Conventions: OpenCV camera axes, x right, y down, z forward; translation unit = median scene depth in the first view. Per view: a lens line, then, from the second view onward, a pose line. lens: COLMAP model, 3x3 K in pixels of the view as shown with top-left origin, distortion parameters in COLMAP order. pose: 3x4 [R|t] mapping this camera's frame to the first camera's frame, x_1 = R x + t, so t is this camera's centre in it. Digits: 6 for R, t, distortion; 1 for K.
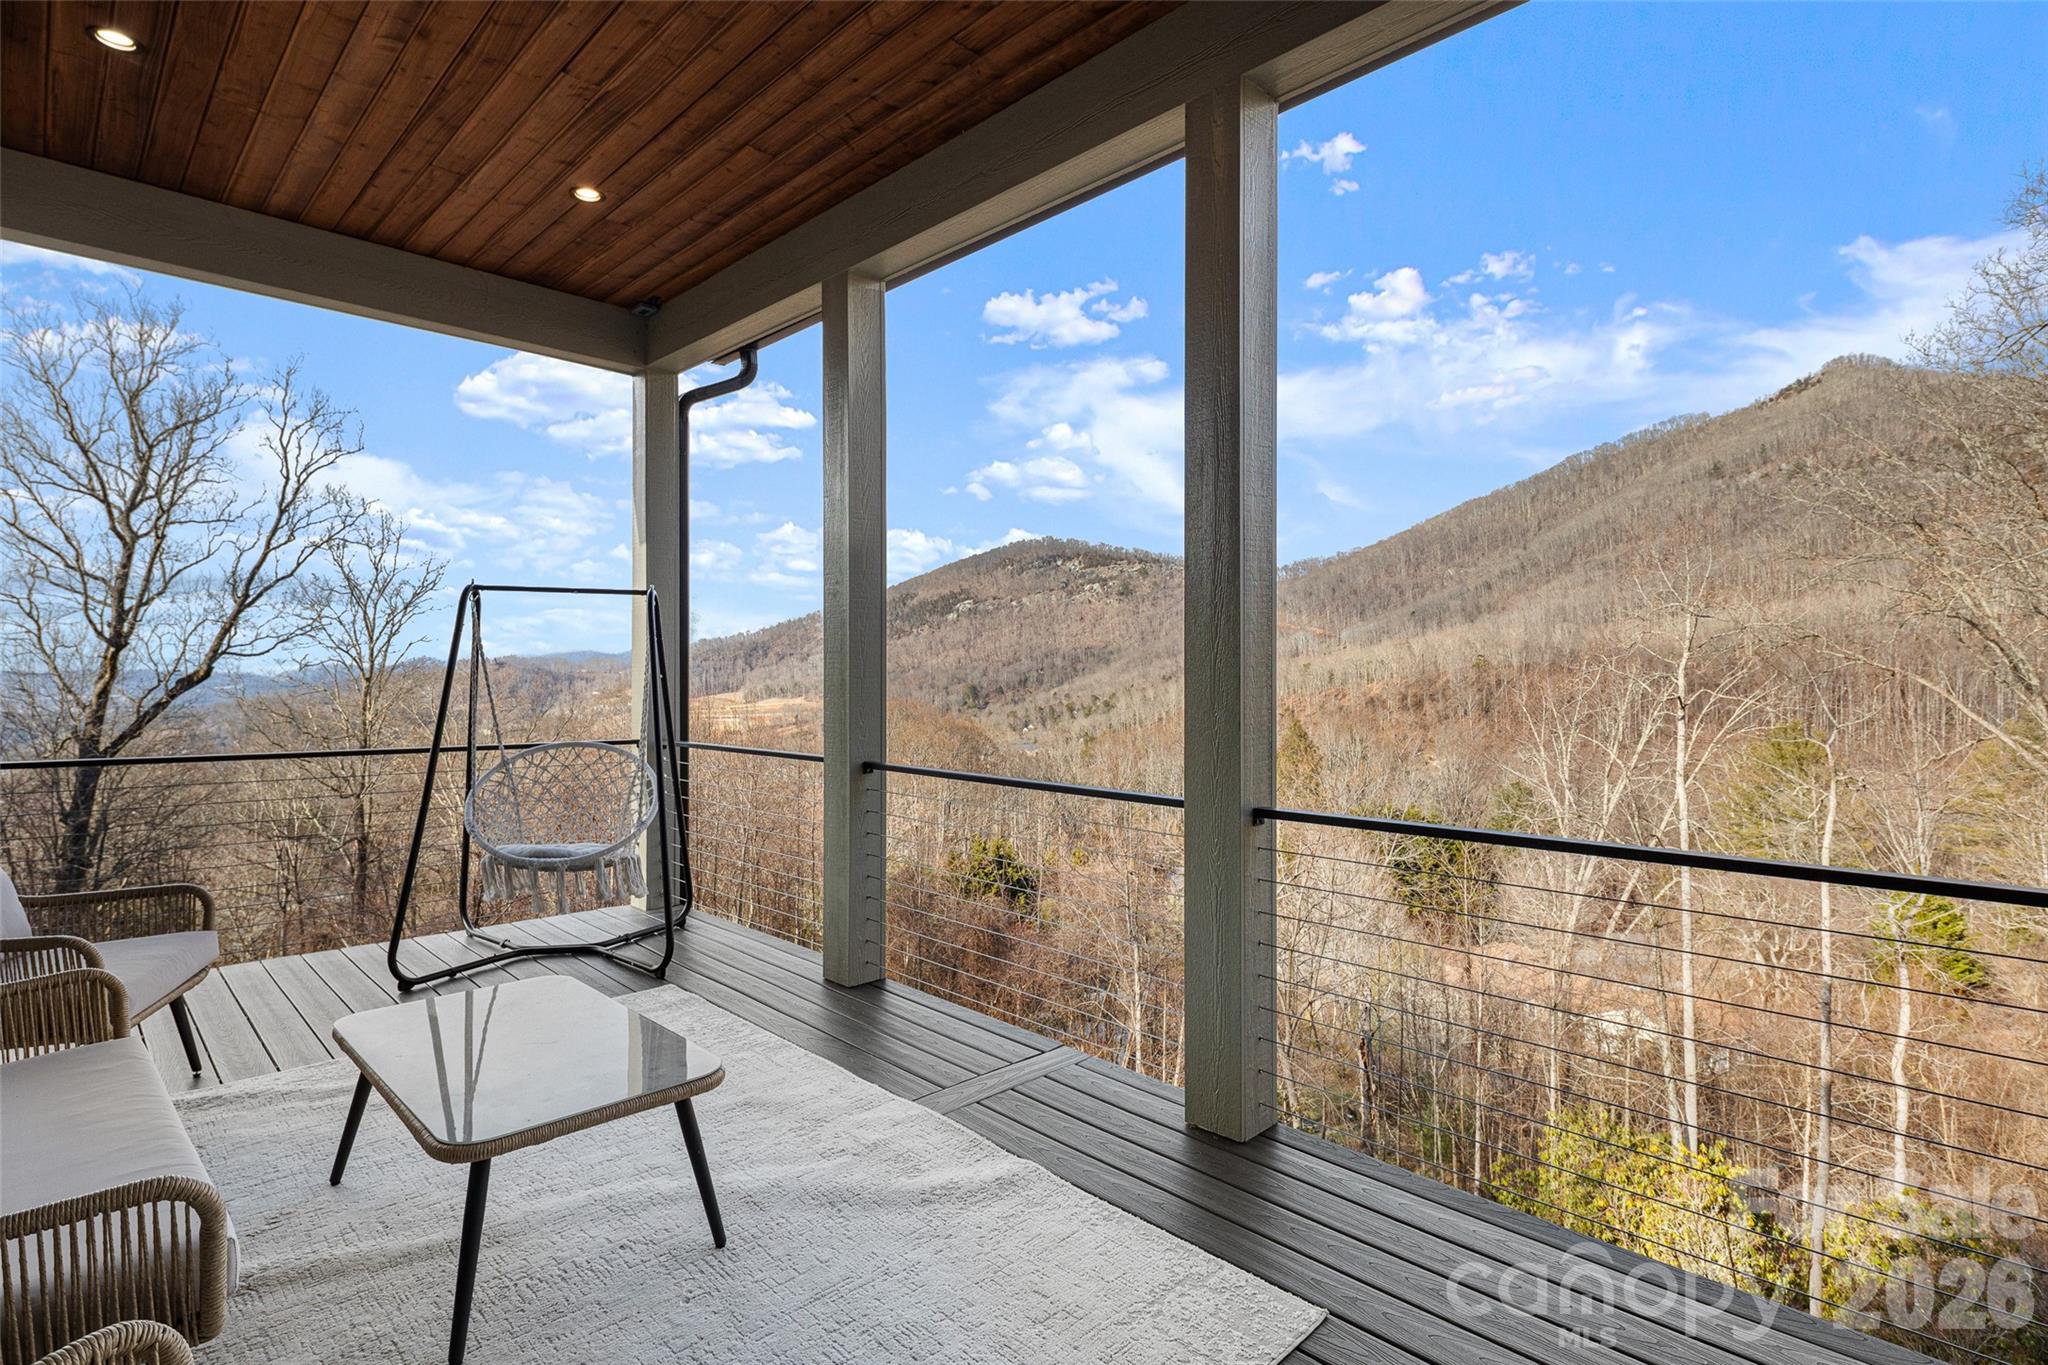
lens RADIAL K [[1004.6, 0, 1017.9], [0, 1004.6, 671.7], [0, 0, 1]] dist [-0.000800, -0.000801]
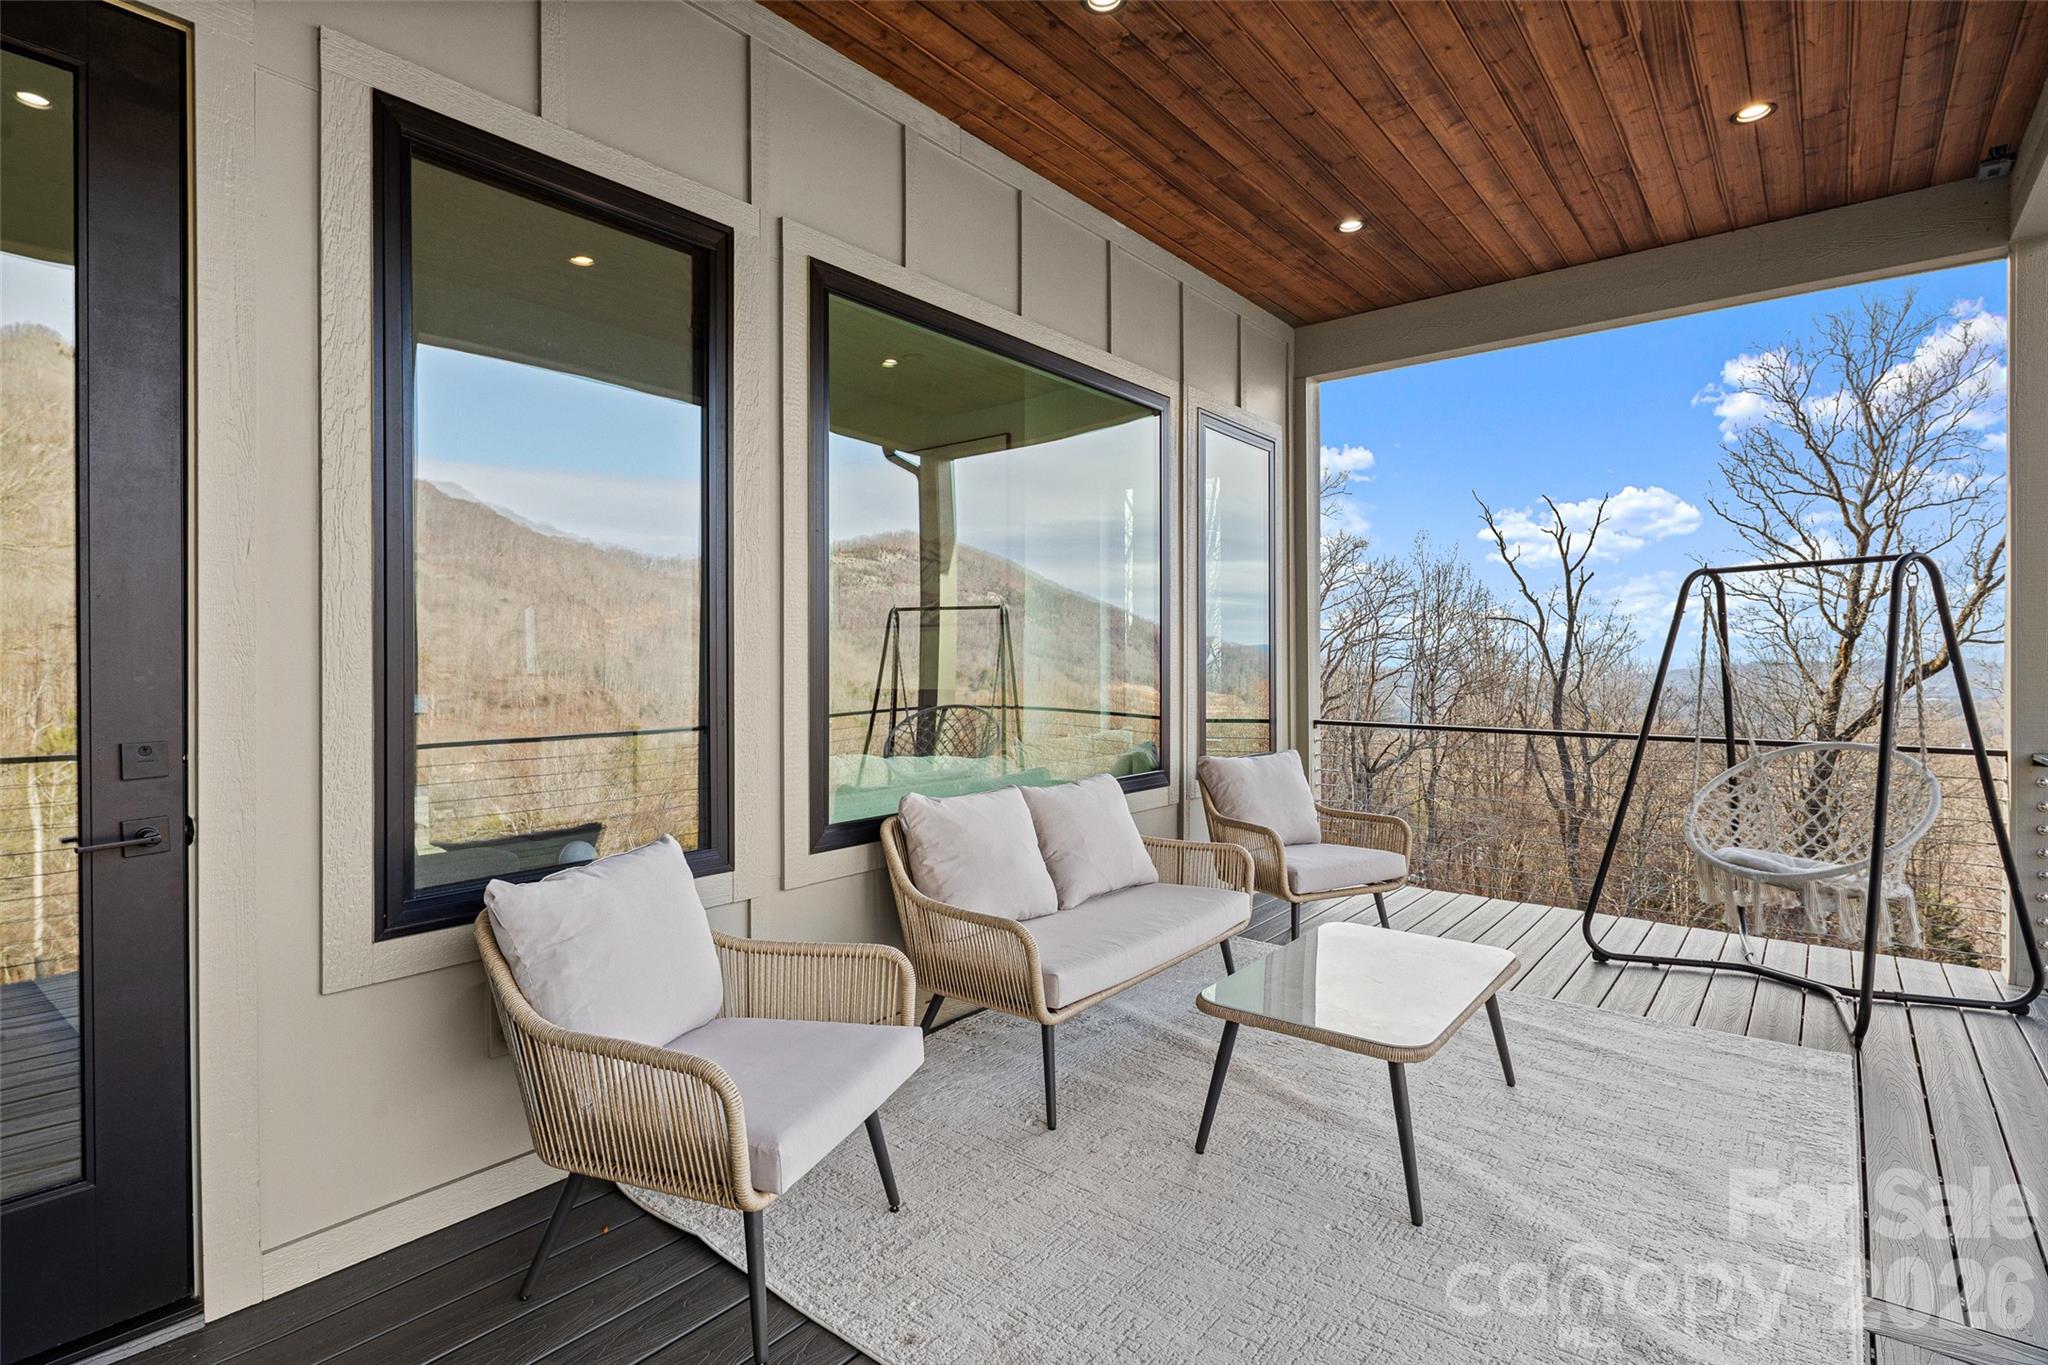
lens RADIAL K [[1002.2, 0, 1019.8], [0, 1002.2, 666.6], [0, 0, 1]] dist [-0.001241, -0.001593]
pose [[0.111488, 0.000791, -0.993765, 0.249893], [0.004732, 0.999988, 0.001327, 0.001267], [0.993754, -0.004851, 0.111483, 0.183485]]
